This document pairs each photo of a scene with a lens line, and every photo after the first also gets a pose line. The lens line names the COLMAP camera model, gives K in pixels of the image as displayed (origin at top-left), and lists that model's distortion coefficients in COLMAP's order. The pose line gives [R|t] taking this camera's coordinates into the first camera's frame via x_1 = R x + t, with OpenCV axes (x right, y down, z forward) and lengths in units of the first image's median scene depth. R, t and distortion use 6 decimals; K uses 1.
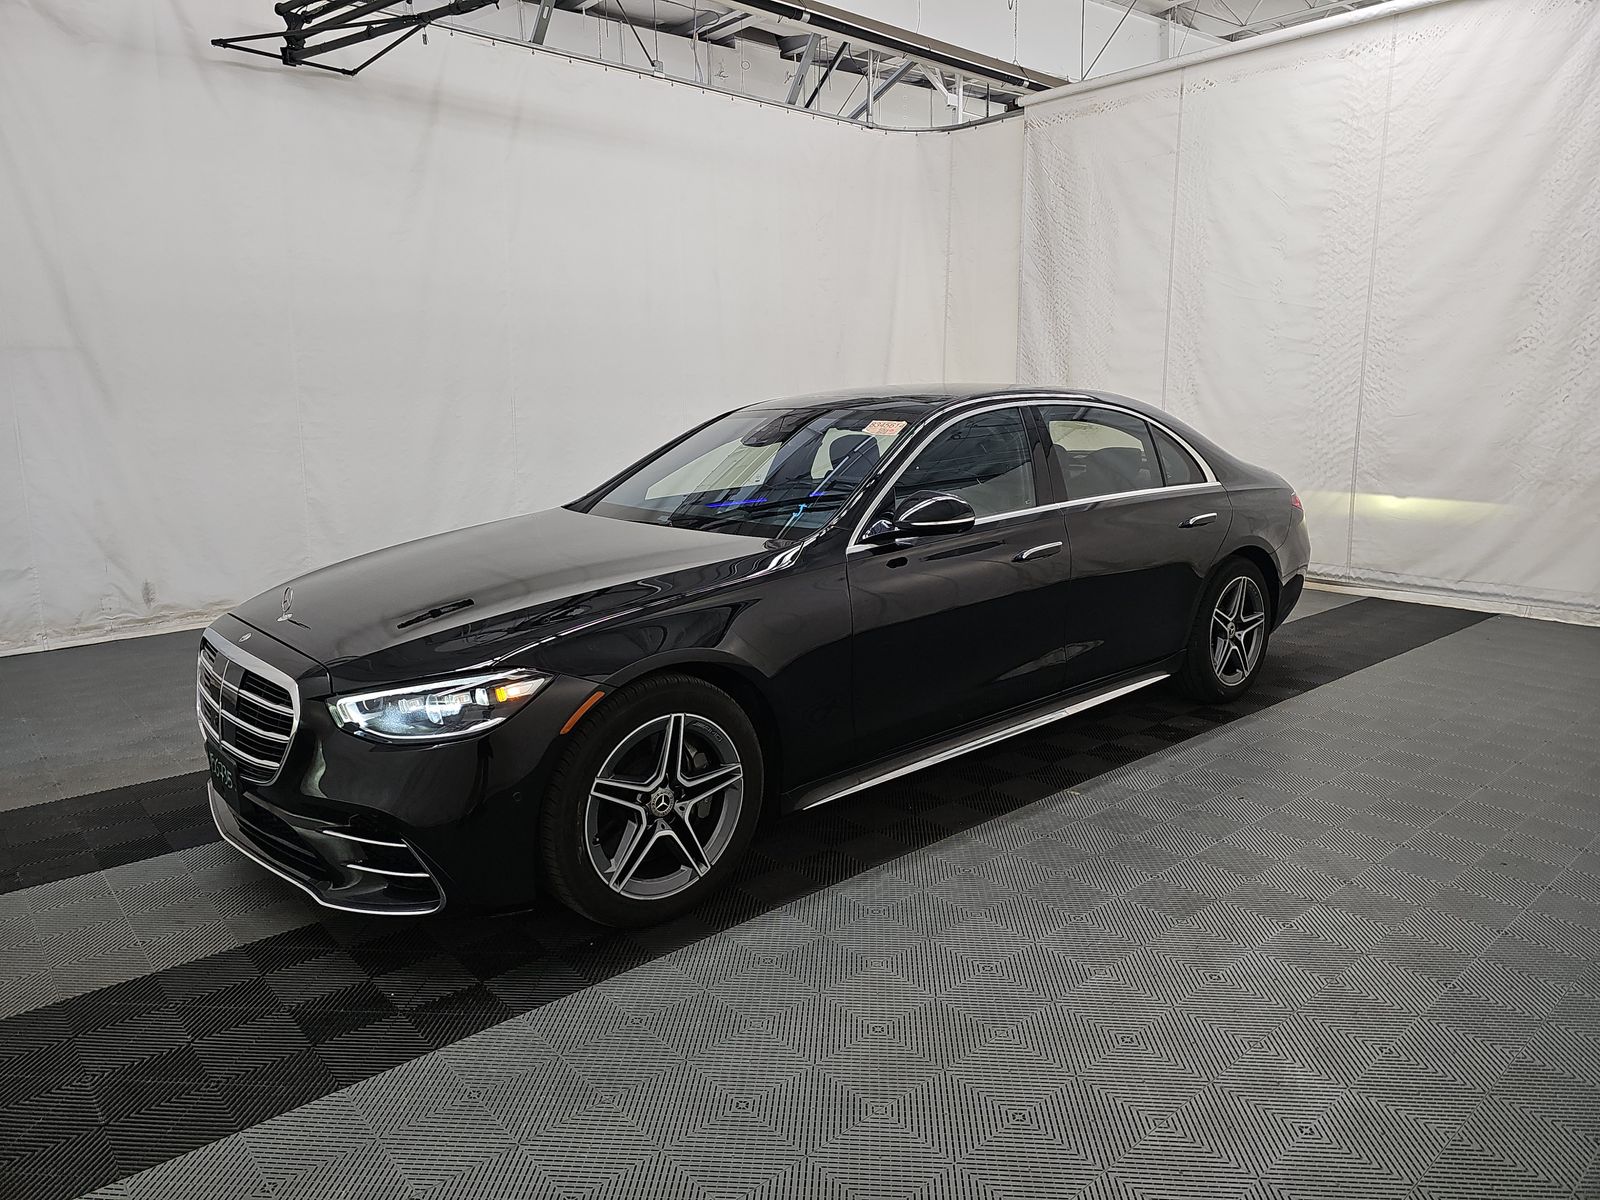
lens RADIAL K [[1043.2, 0, 805.3], [0, 1043.2, 606.6], [0, 0, 1]] dist [0.062644, -0.041440]
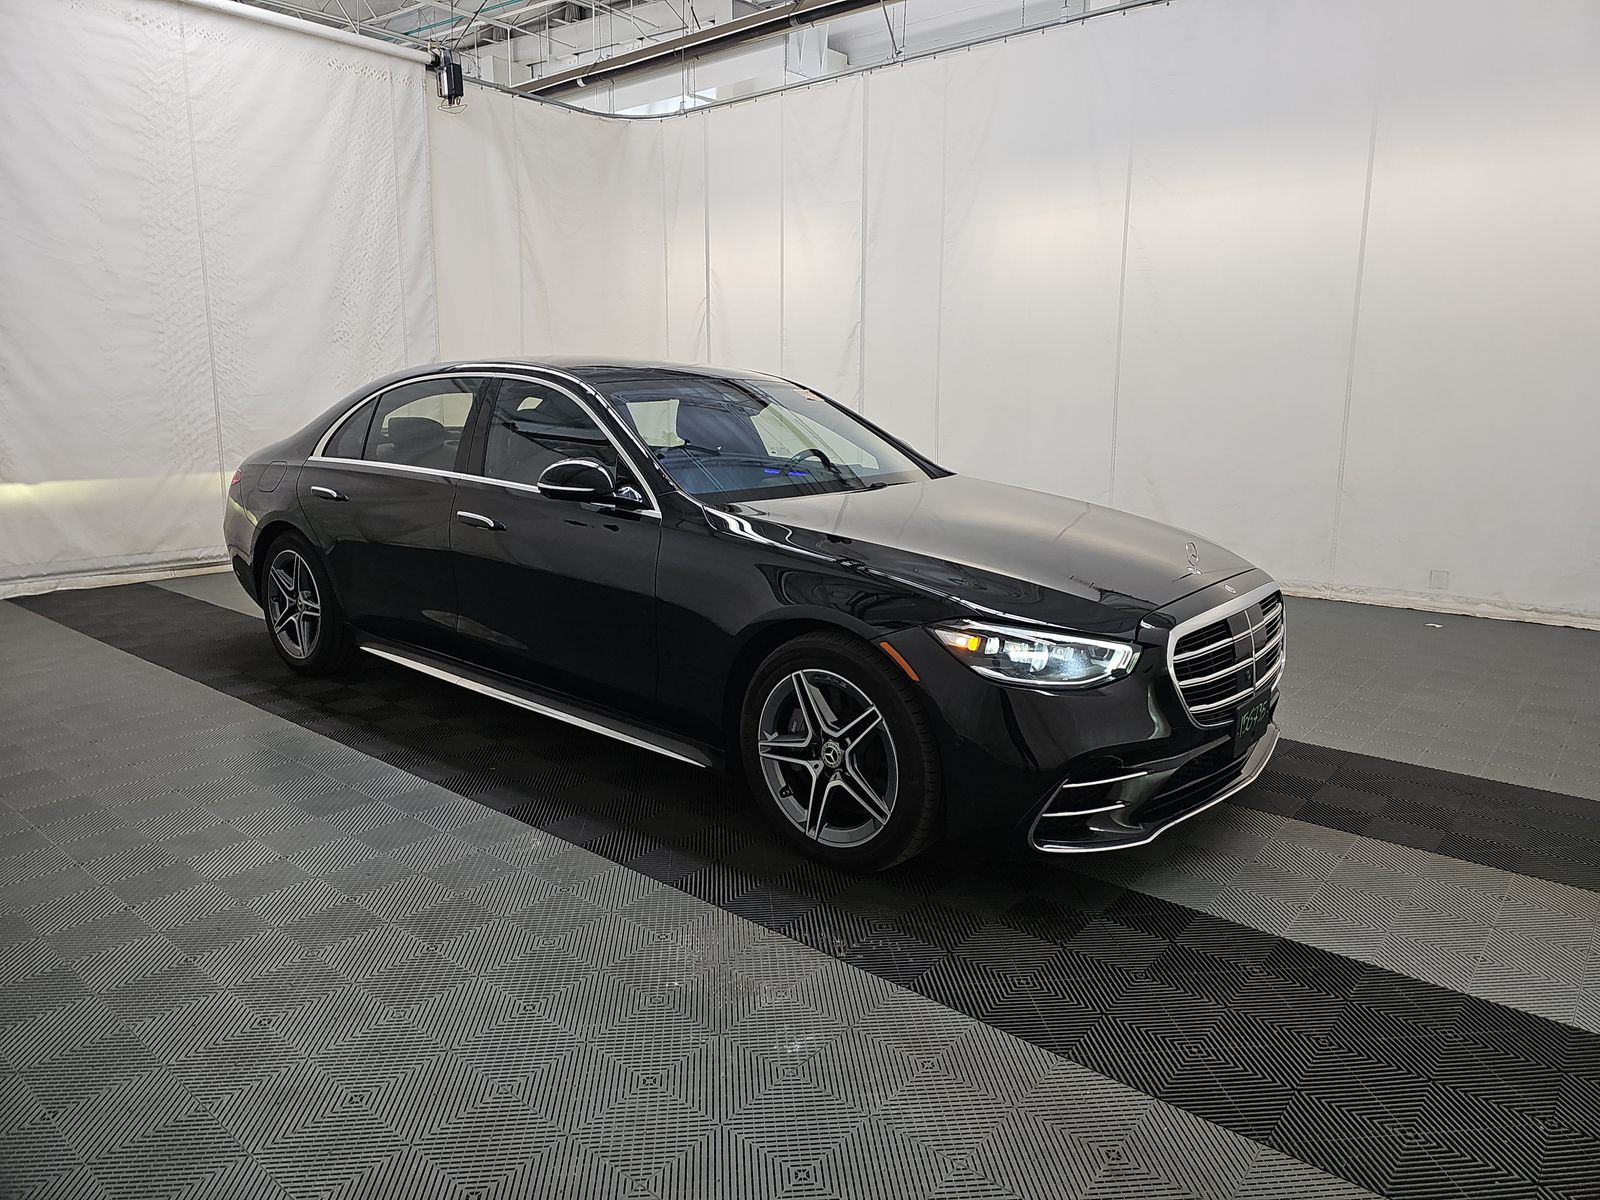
lens RADIAL K [[1067.3, 0, 783.1], [0, 1067.3, 606.0], [0, 0, 1]] dist [0.069934, -0.048109]
pose [[-0.125328, -0.202820, 0.971163, -0.607434], [0.193452, 0.955096, 0.224429, -0.117022], [-0.973072, 0.216001, -0.080465, 0.602383]]
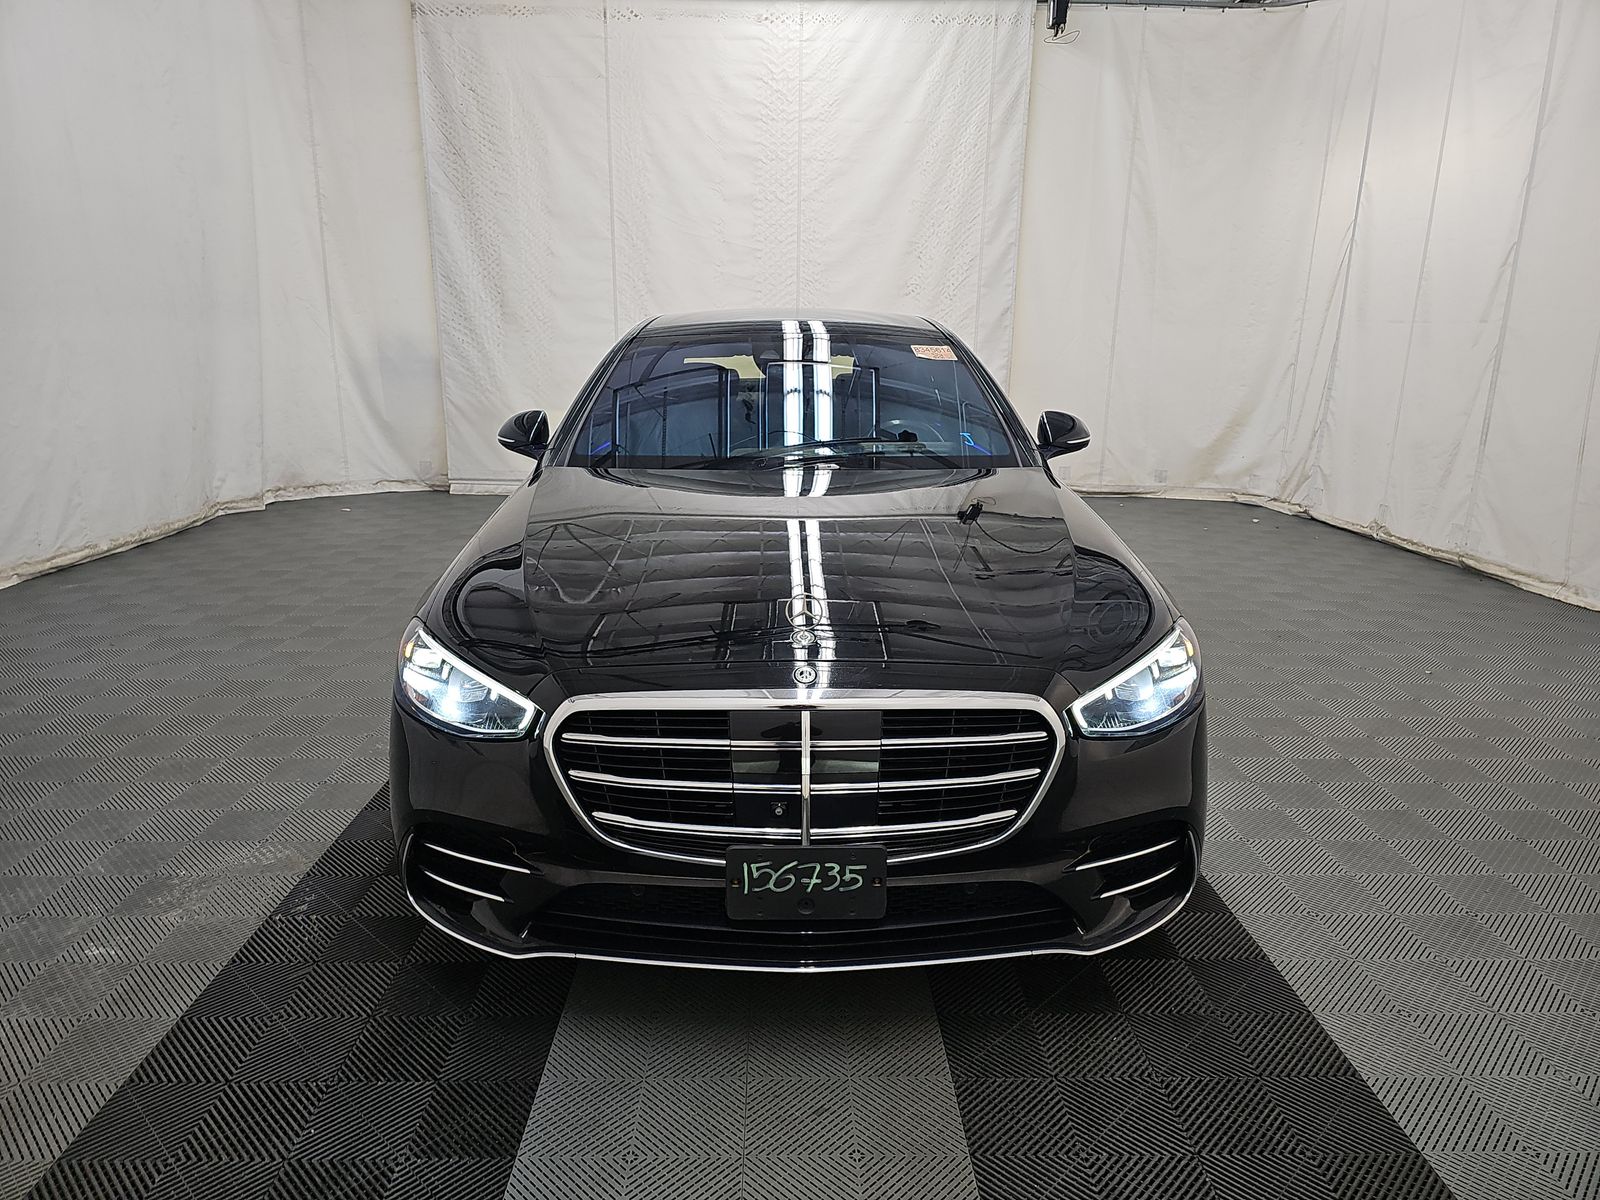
lens RADIAL K [[1067.3, 0, 783.1], [0, 1067.3, 606.0], [0, 0, 1]] dist [0.069934, -0.048109]
pose [[0.664926, -0.182529, 0.724263, -0.409055], [0.138643, 0.982990, 0.120448, -0.041348], [-0.733929, 0.020325, 0.678922, 0.209078]]
